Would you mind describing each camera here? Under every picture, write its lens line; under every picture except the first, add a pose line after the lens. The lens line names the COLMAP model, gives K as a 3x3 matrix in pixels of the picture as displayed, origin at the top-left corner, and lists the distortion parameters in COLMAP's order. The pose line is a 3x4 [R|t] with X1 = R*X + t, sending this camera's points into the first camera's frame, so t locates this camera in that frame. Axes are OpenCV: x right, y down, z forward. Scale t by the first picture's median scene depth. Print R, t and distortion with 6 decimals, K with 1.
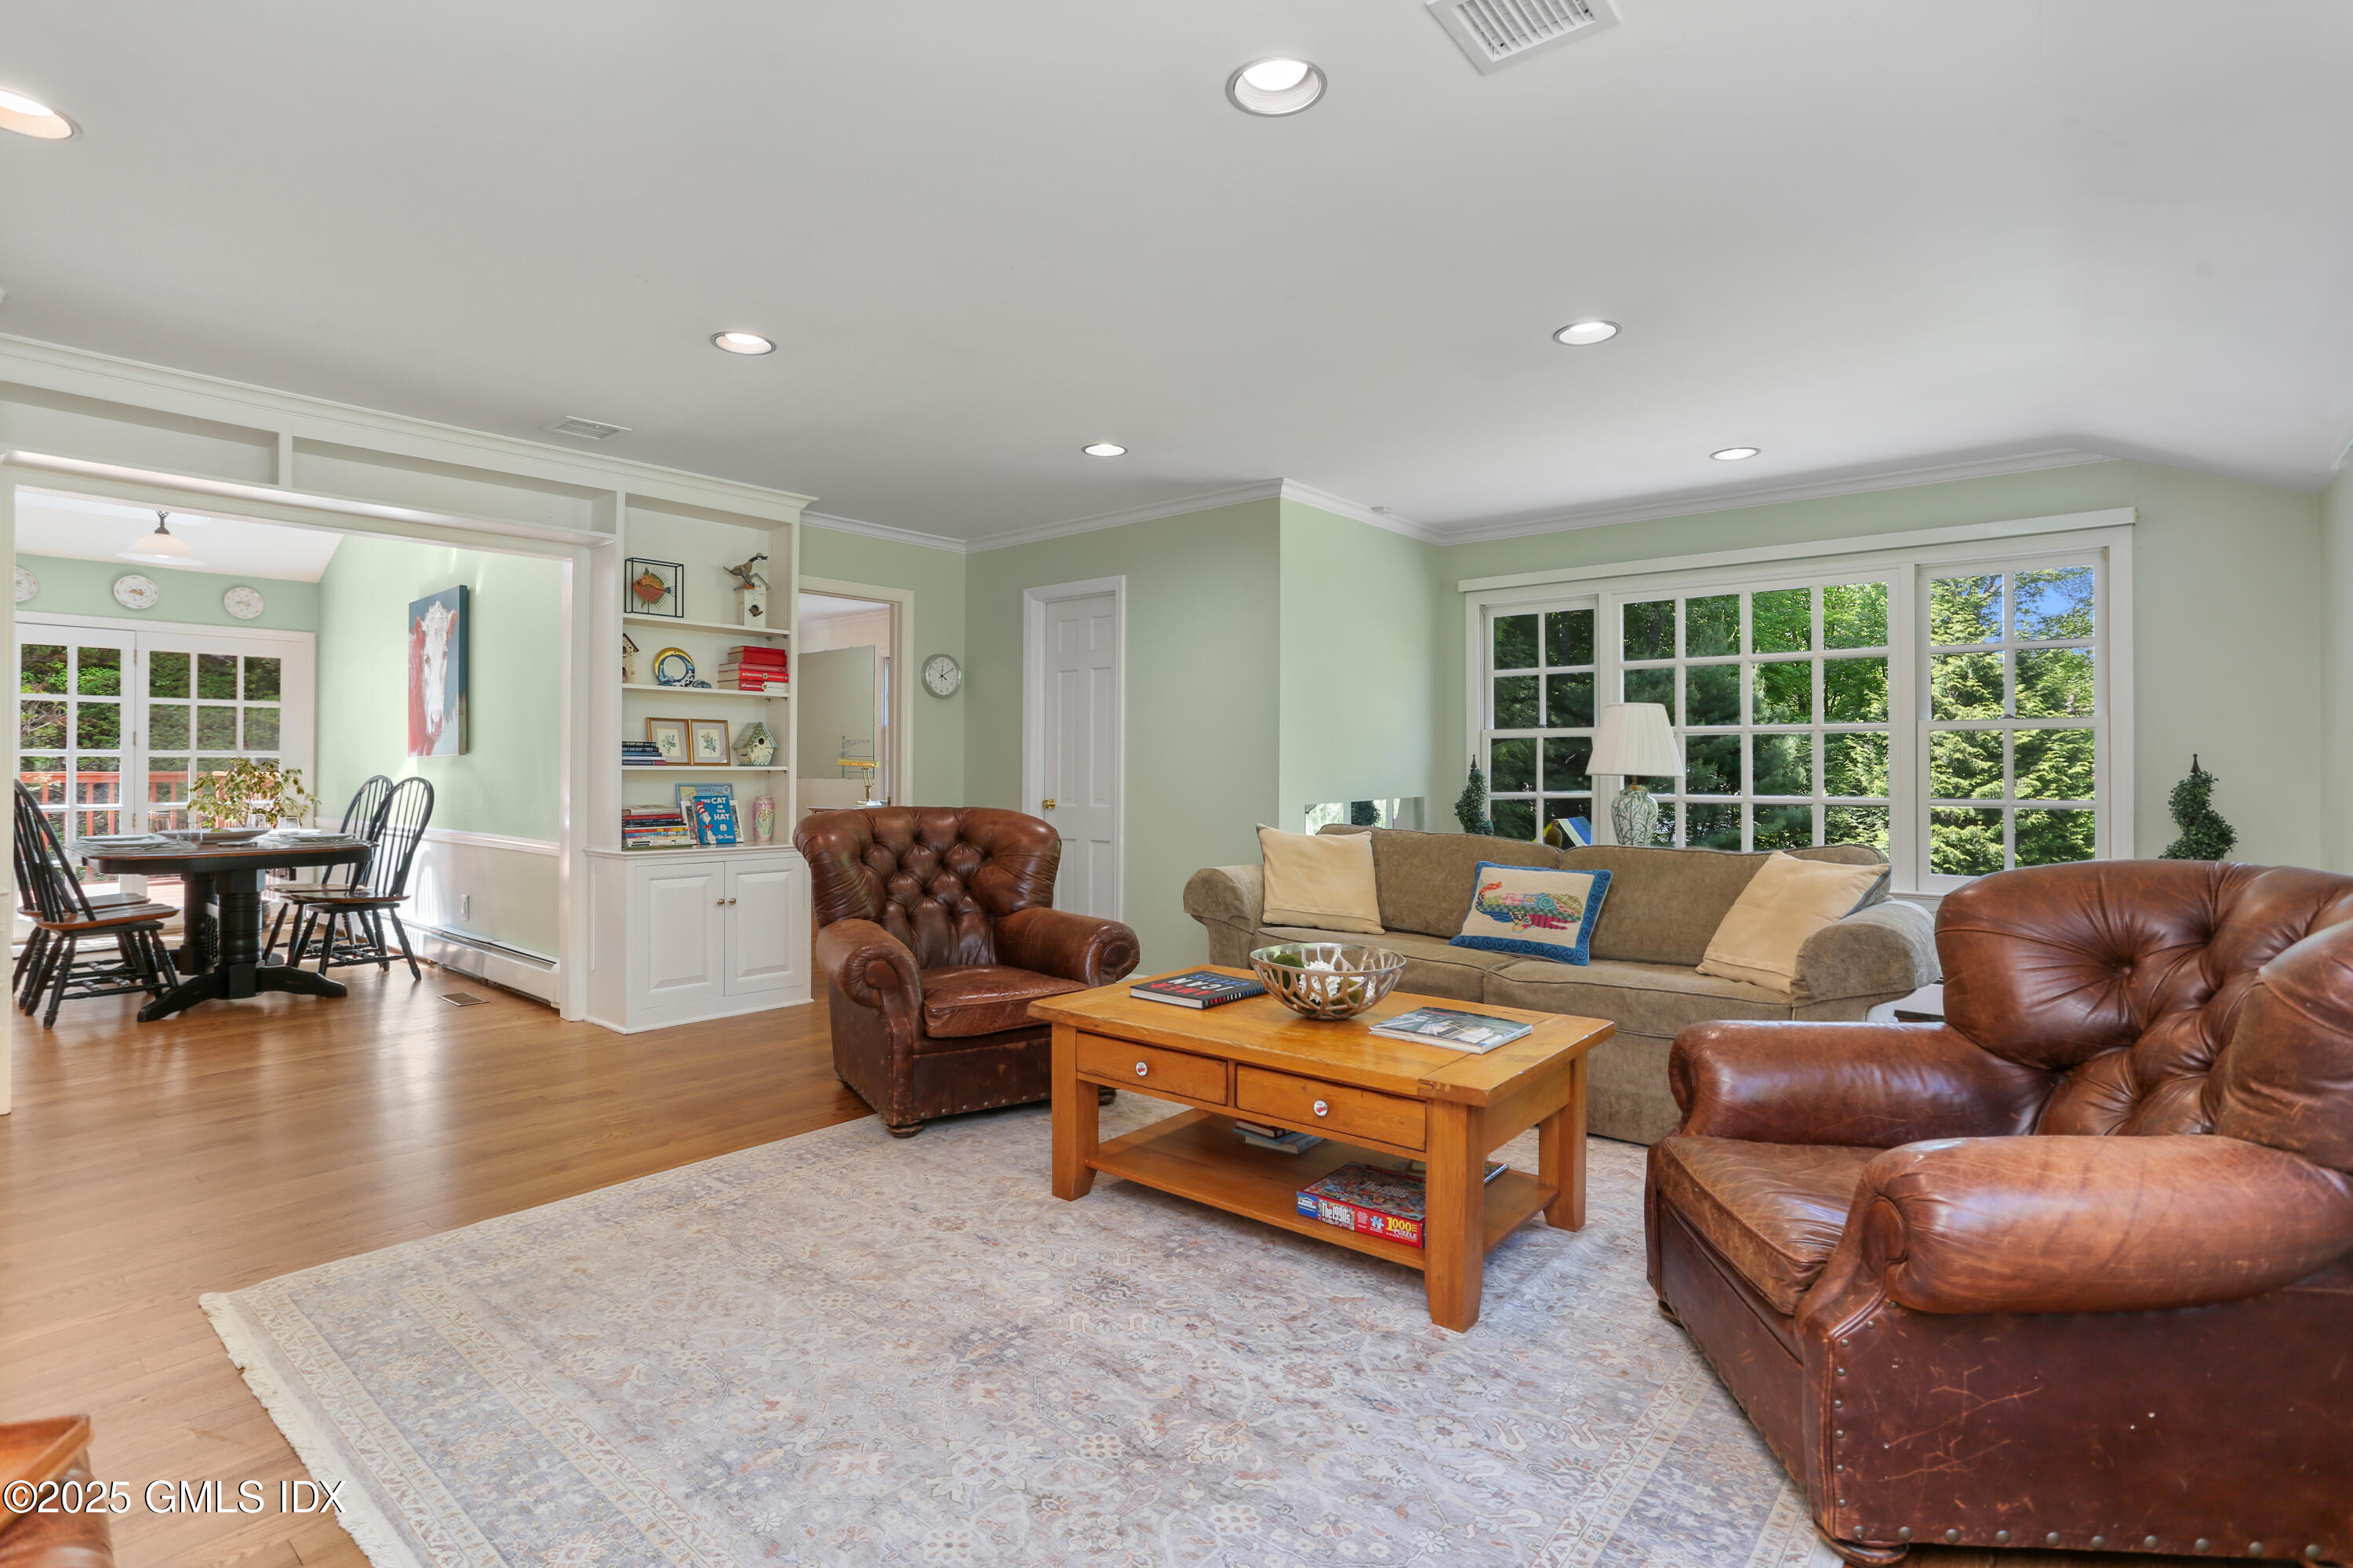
lens RADIAL K [[1133.6, 0, 1159.9], [0, 1133.6, 777.3], [0, 0, 1]] dist [-0.029524, 0.007675]
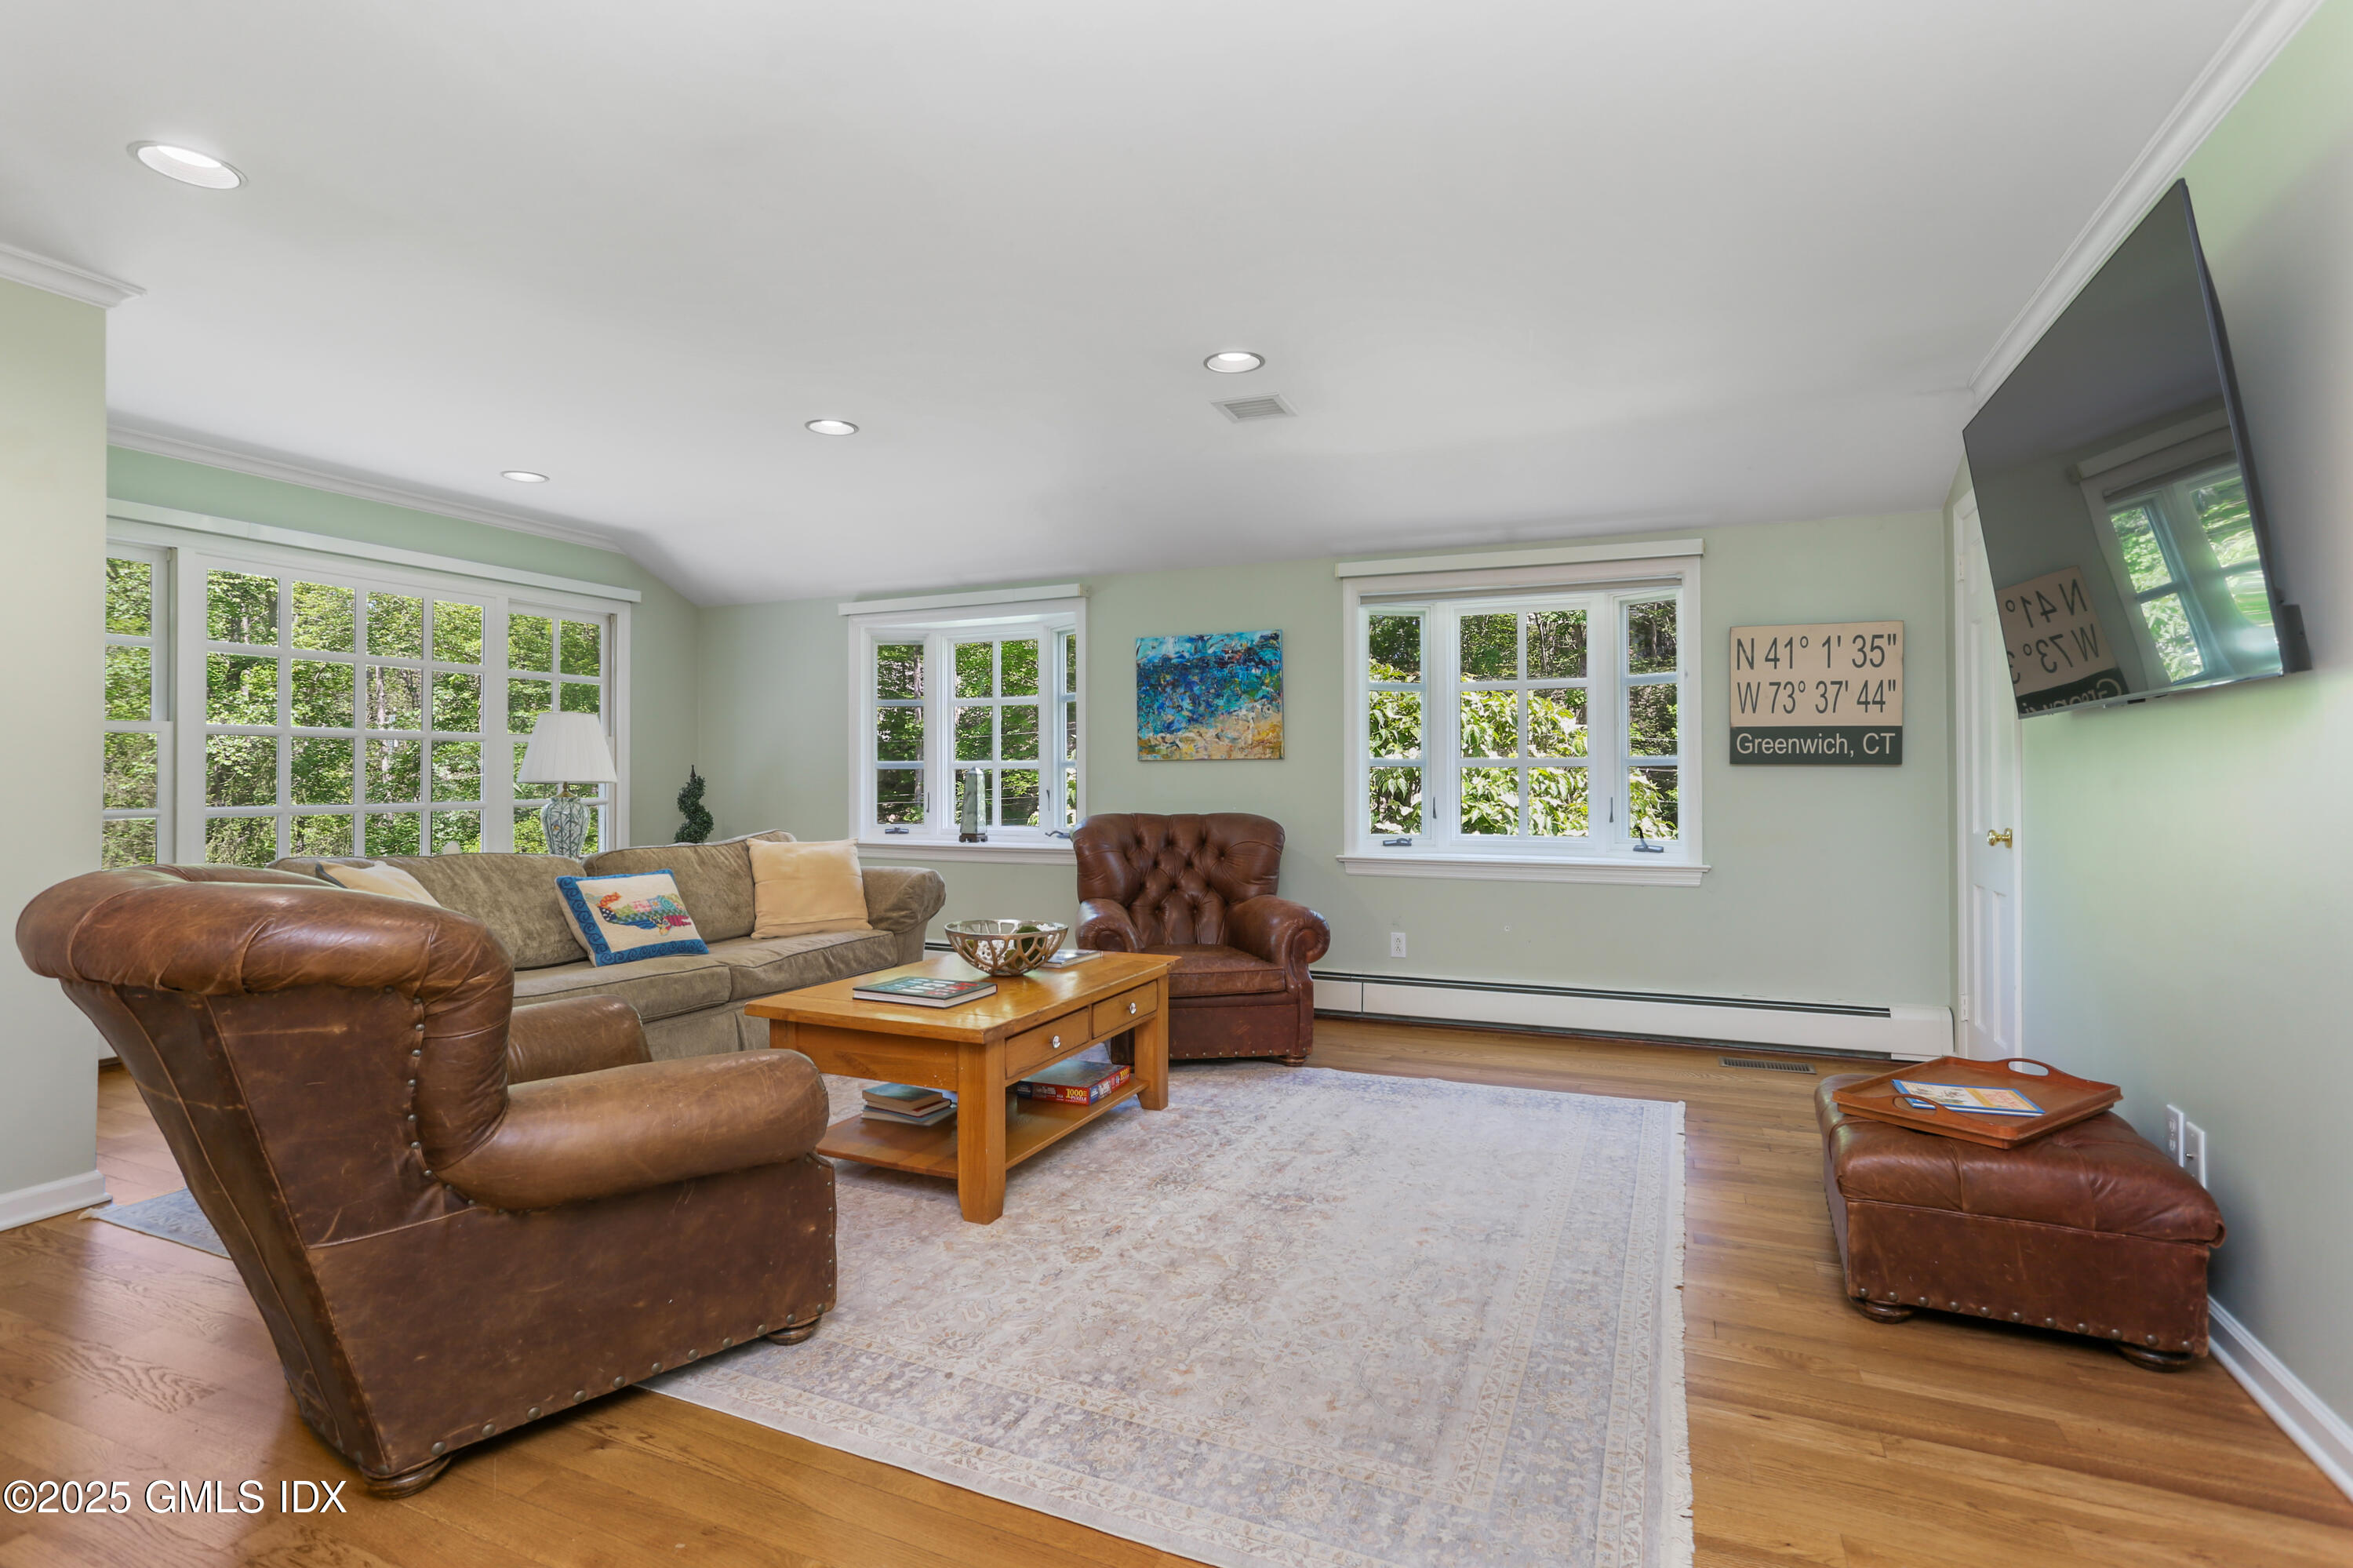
lens RADIAL K [[1133.6, 0, 1156.3], [0, 1133.6, 777.9], [0, 0, 1]] dist [-0.029524, 0.007675]
pose [[-0.279691, -0.002485, 0.960087, -1.290490], [-0.003941, 0.999991, 0.001441, -0.016837], [-0.960082, -0.003380, -0.279698, 1.379302]]
